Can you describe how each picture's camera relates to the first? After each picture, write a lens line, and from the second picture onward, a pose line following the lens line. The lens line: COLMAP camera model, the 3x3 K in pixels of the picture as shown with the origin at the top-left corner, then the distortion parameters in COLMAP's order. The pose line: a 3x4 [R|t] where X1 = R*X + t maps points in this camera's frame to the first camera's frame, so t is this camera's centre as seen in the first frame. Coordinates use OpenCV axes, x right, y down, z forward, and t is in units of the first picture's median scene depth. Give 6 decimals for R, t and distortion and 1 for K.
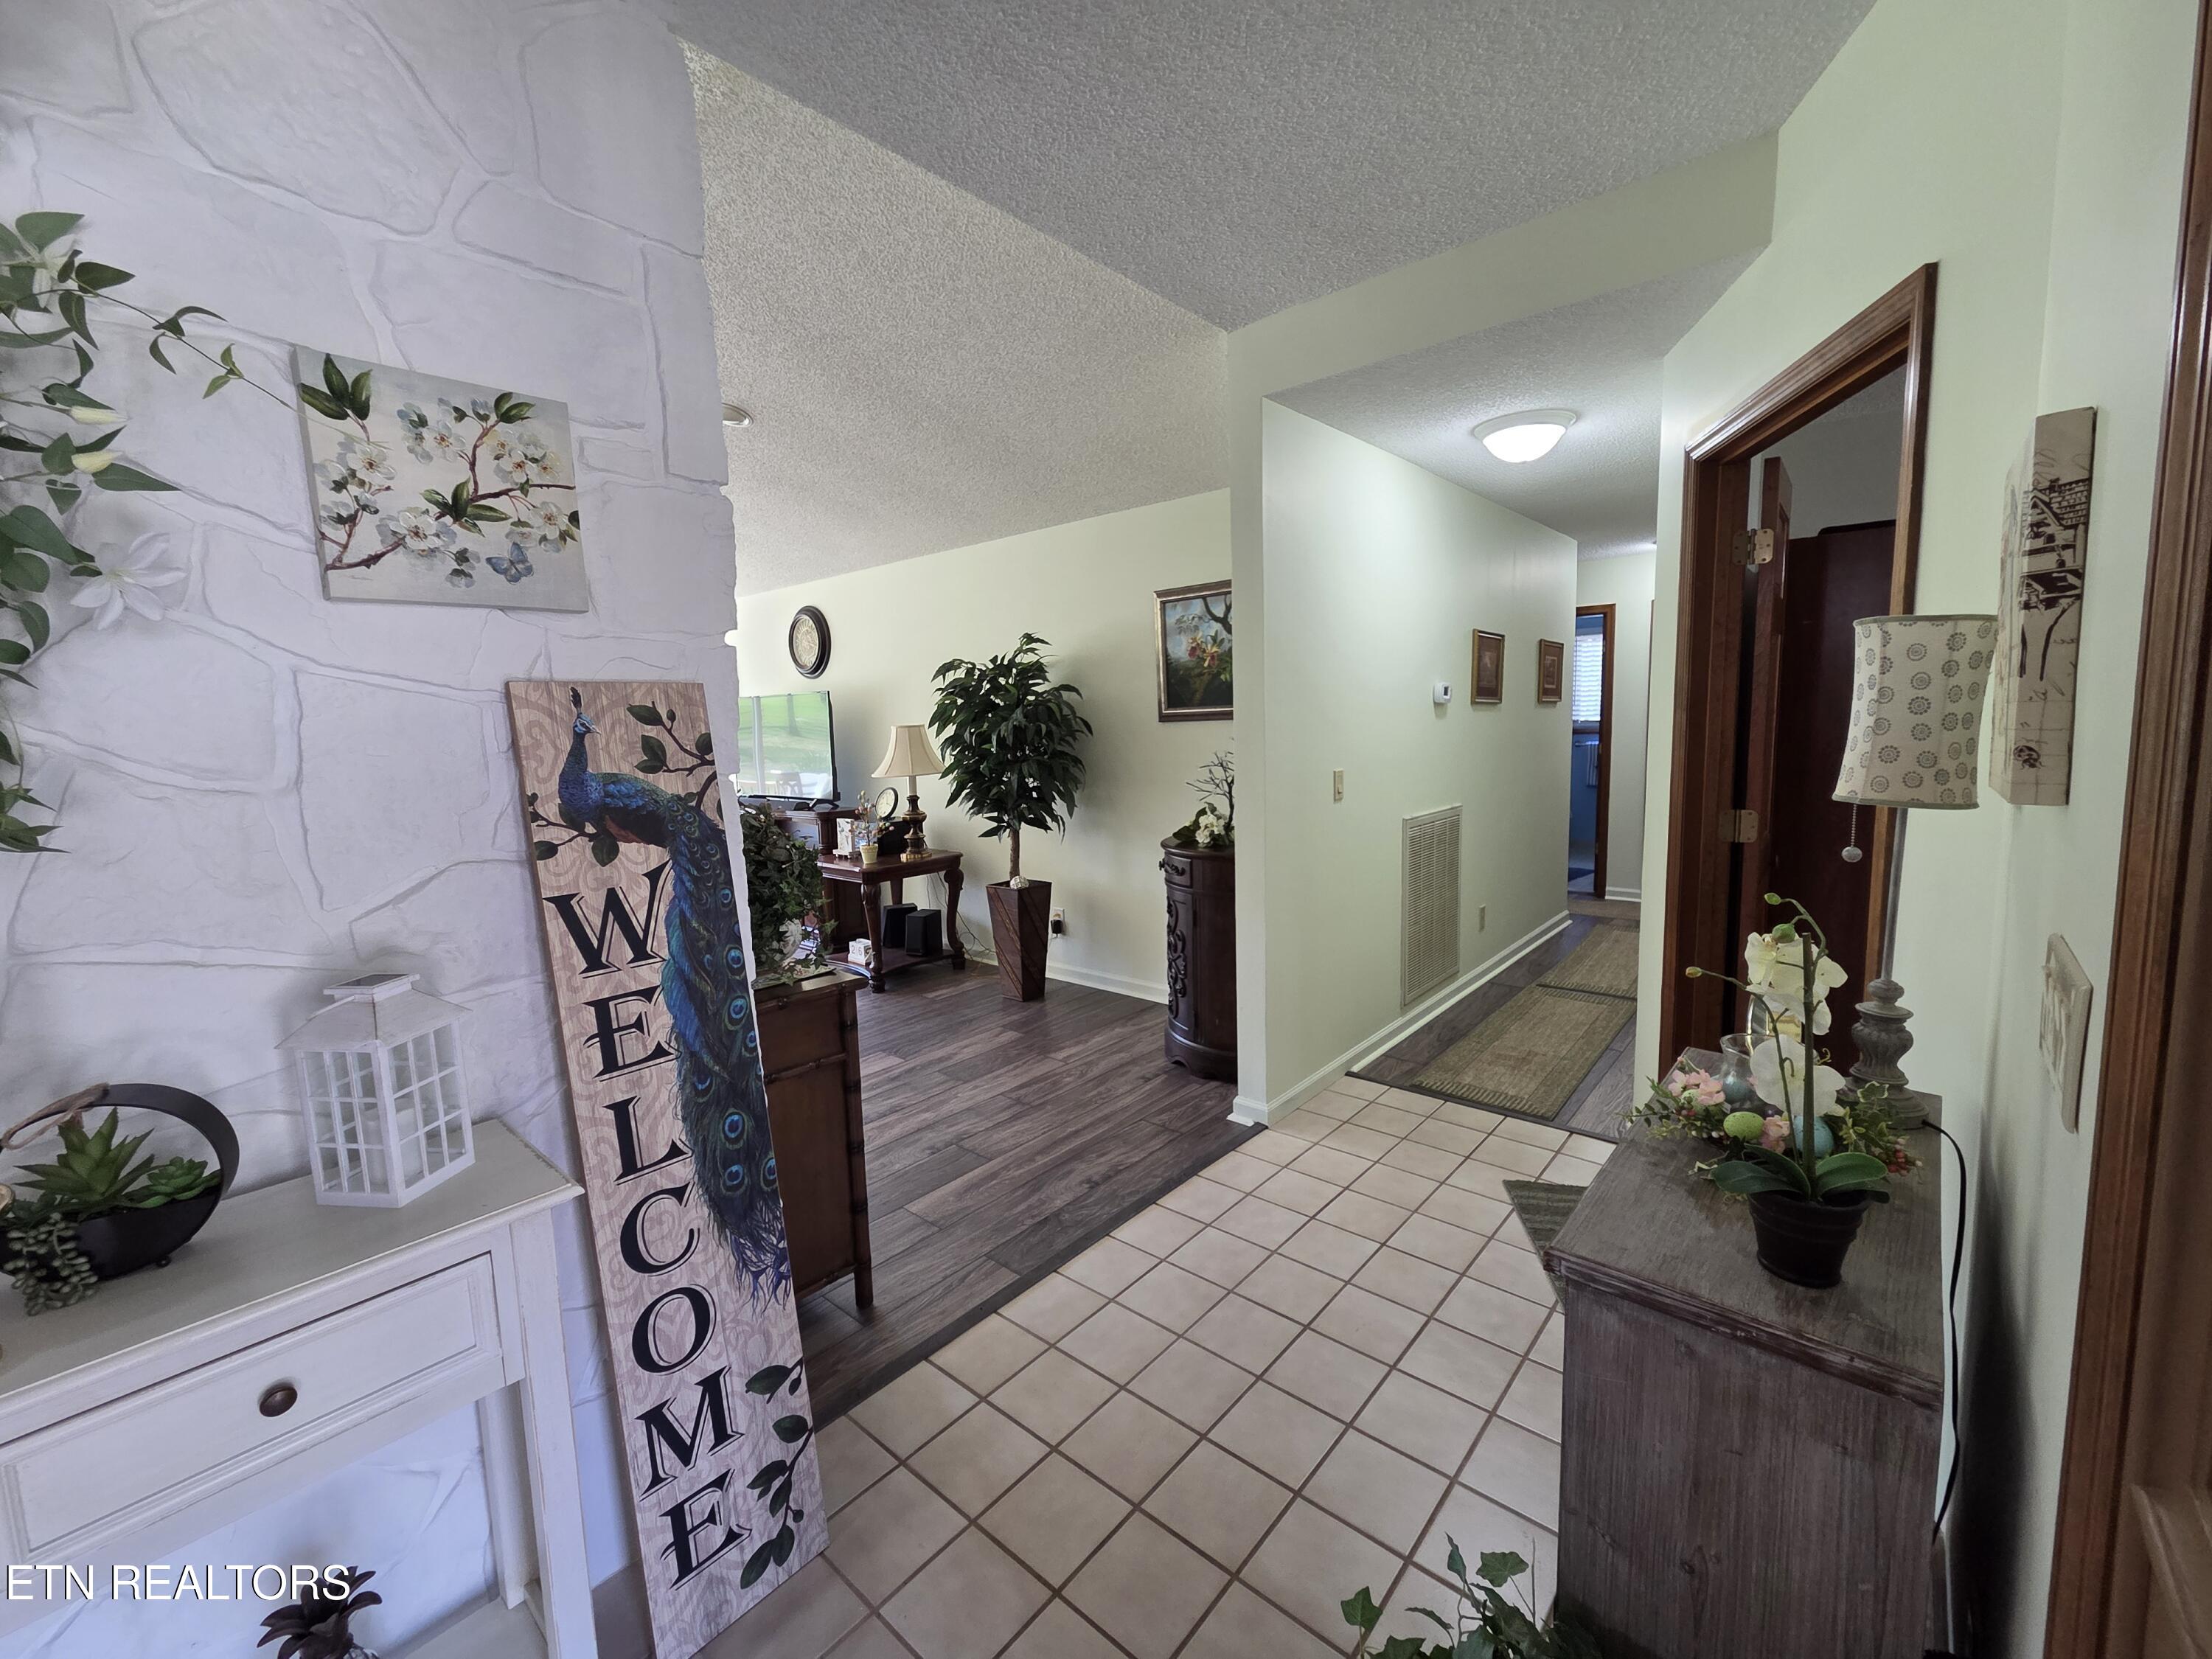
lens RADIAL K [[905.1, 0, 1102.3], [0, 905.1, 823.5], [0, 0, 1]] dist [0.004602, -0.000280]
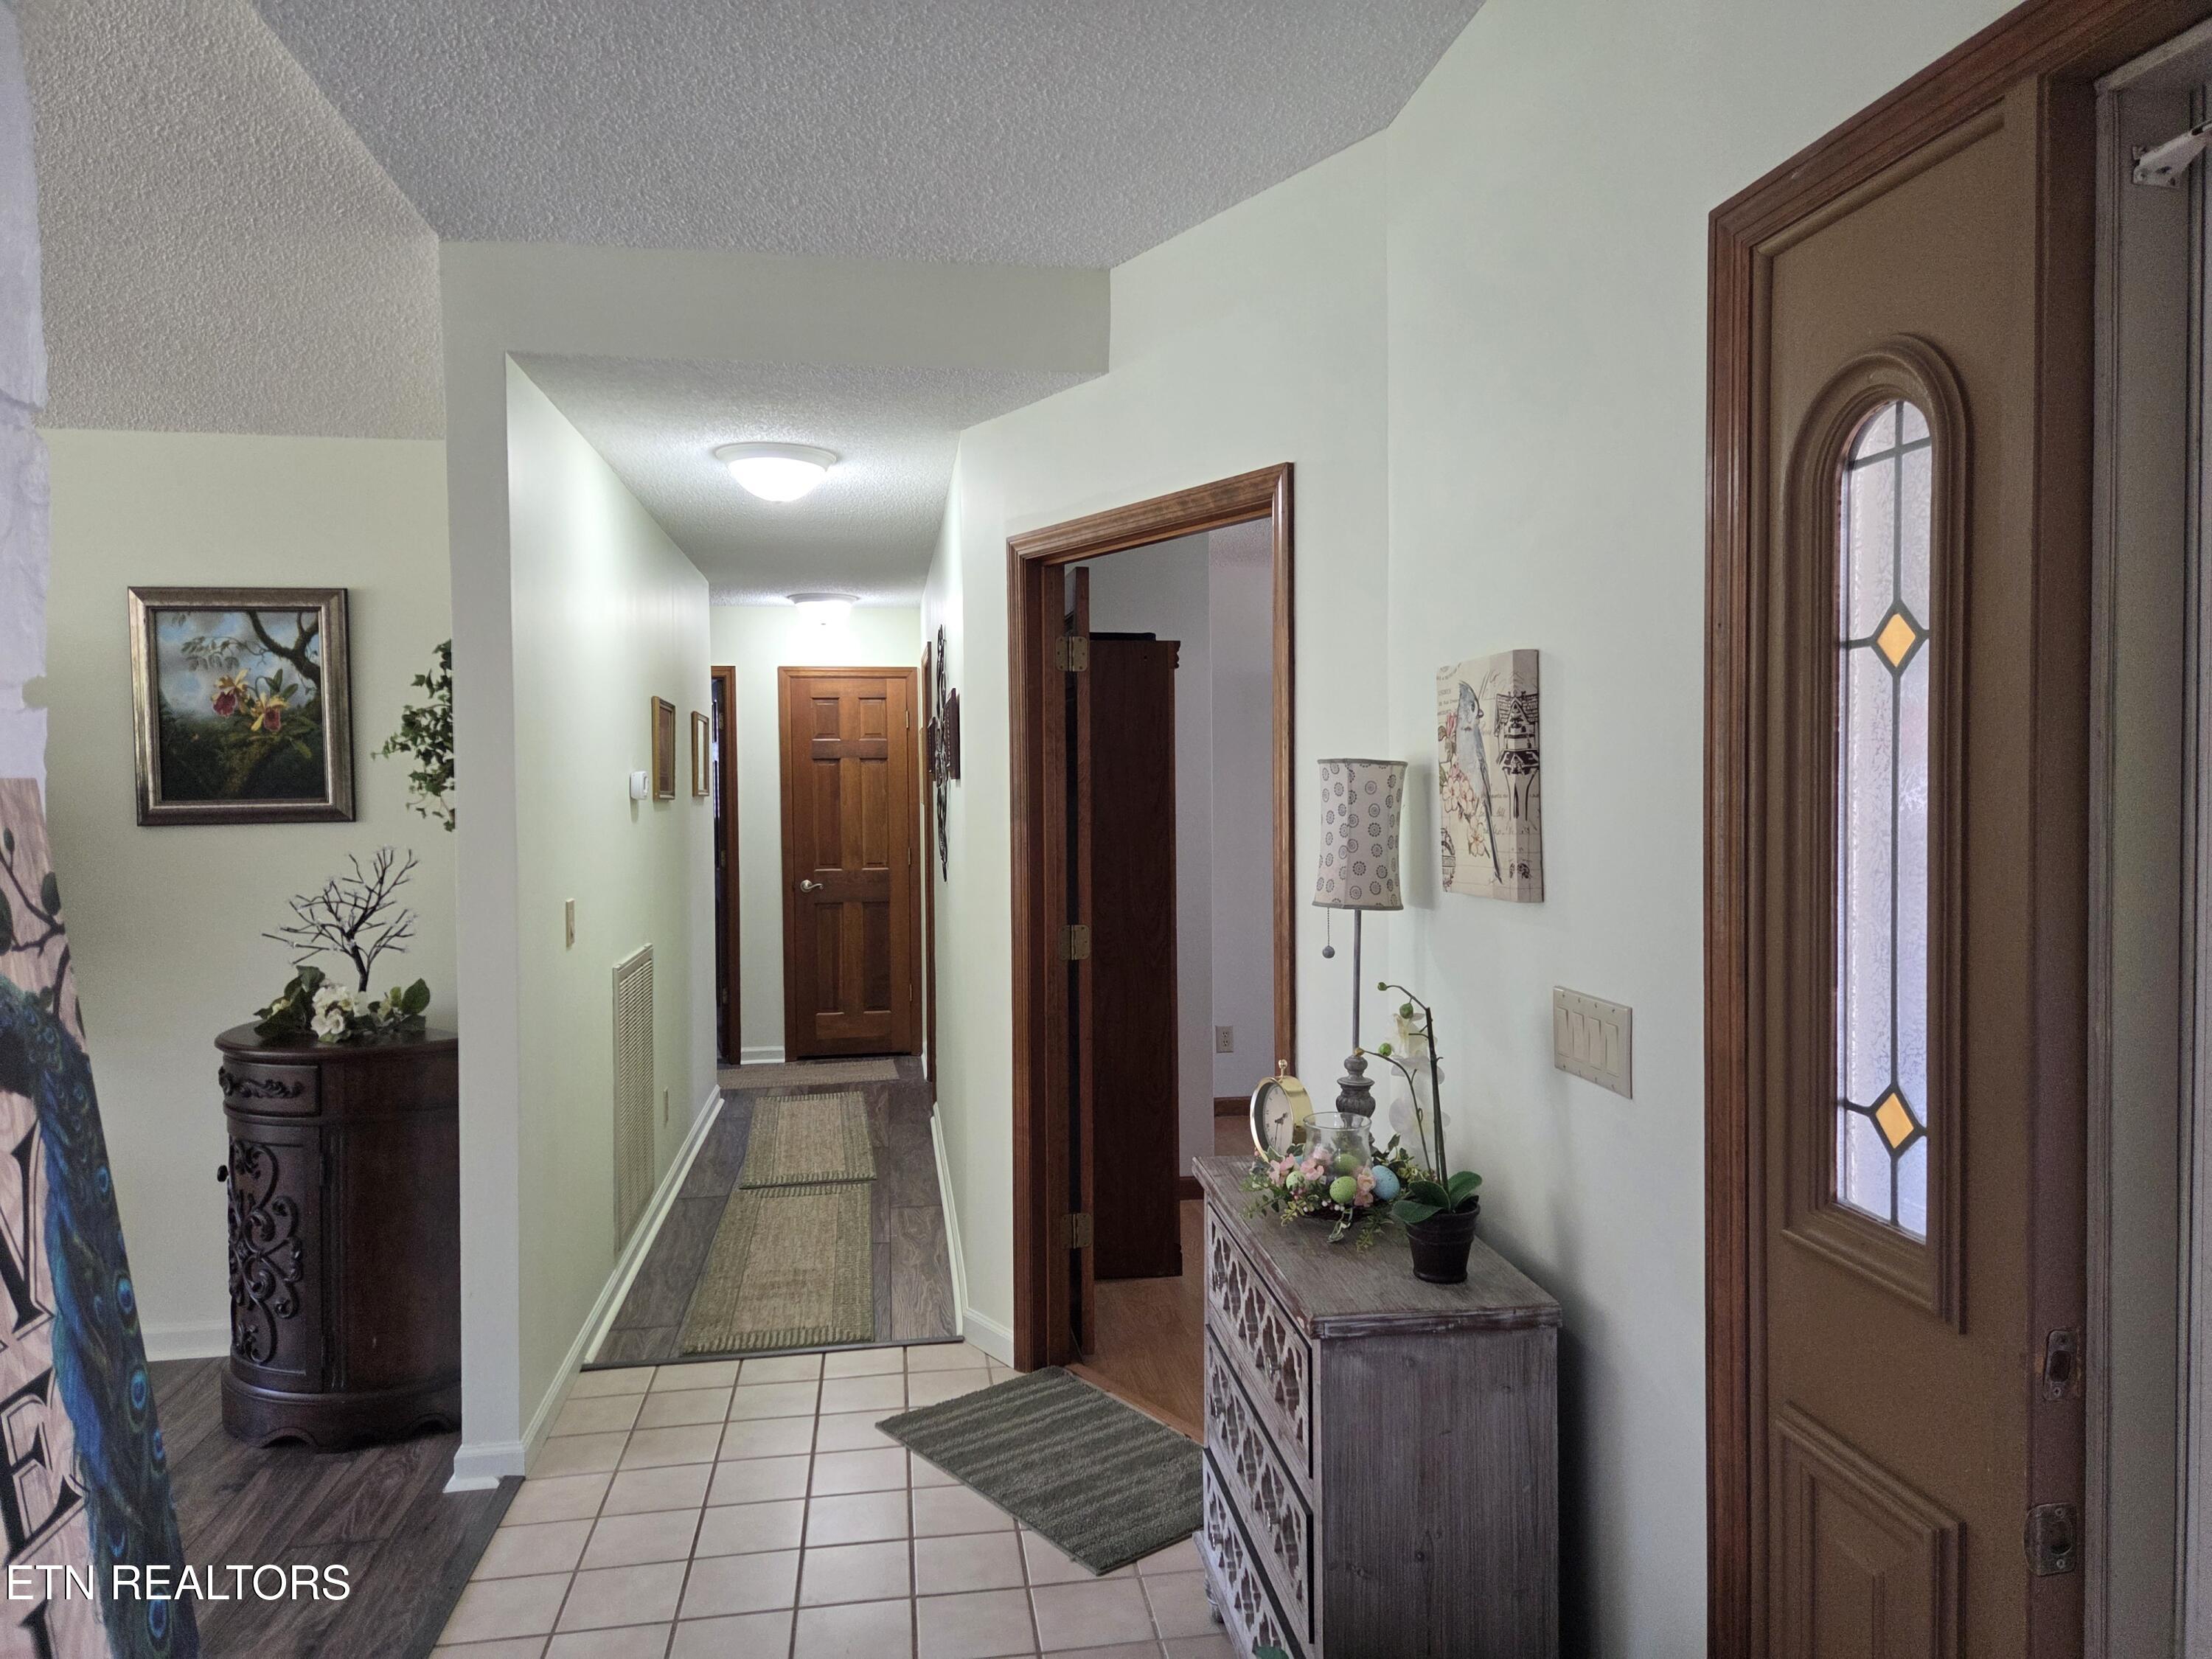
lens RADIAL K [[1485.5, 0, 1098.0], [0, 1485.5, 819.4], [0, 0, 1]] dist [0.070319, -0.049795]
pose [[0.645710, 0.003896, 0.763573, -0.508764], [0.078209, 0.994391, -0.071210, -0.014387], [-0.759567, 0.105699, 0.641783, -0.021731]]
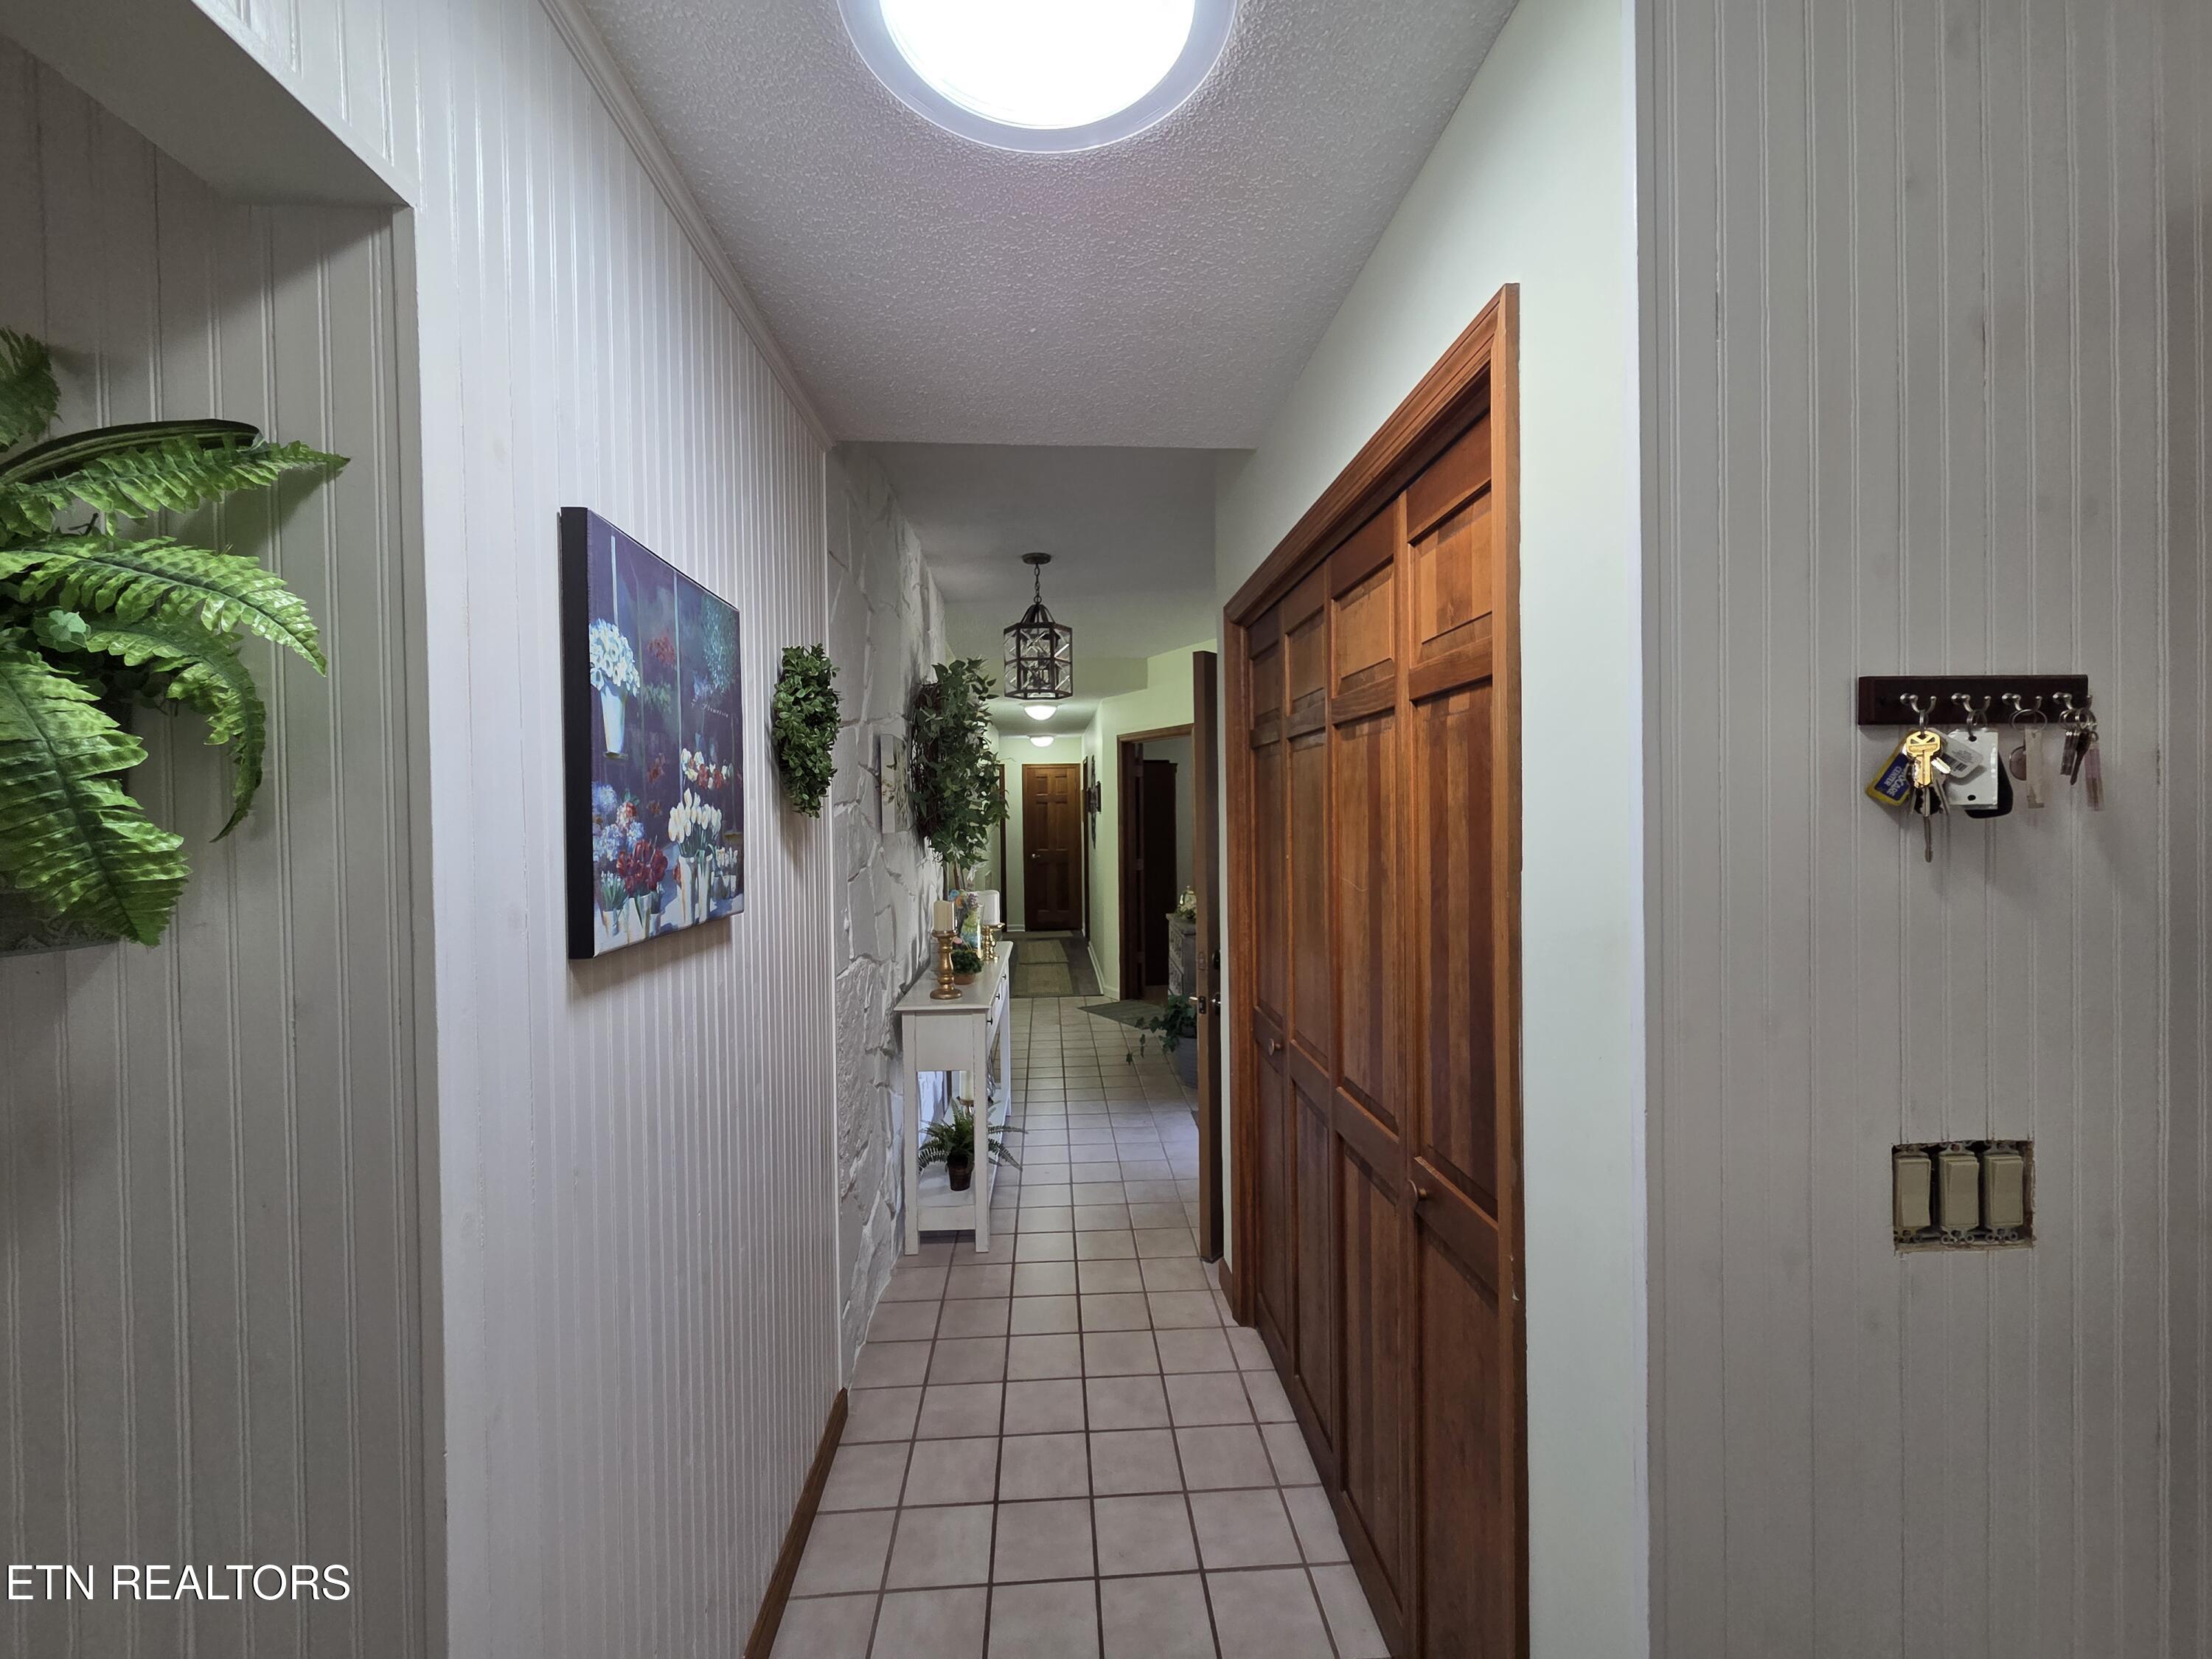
lens RADIAL K [[905.1, 0, 1102.4], [0, 905.1, 820.8], [0, 0, 1]] dist [0.004602, -0.000280]
pose [[0.705858, 0.011938, 0.708253, -1.612185], [0.075359, 0.992918, -0.091840, 0.137809], [-0.704334, 0.118200, 0.699959, -1.088632]]
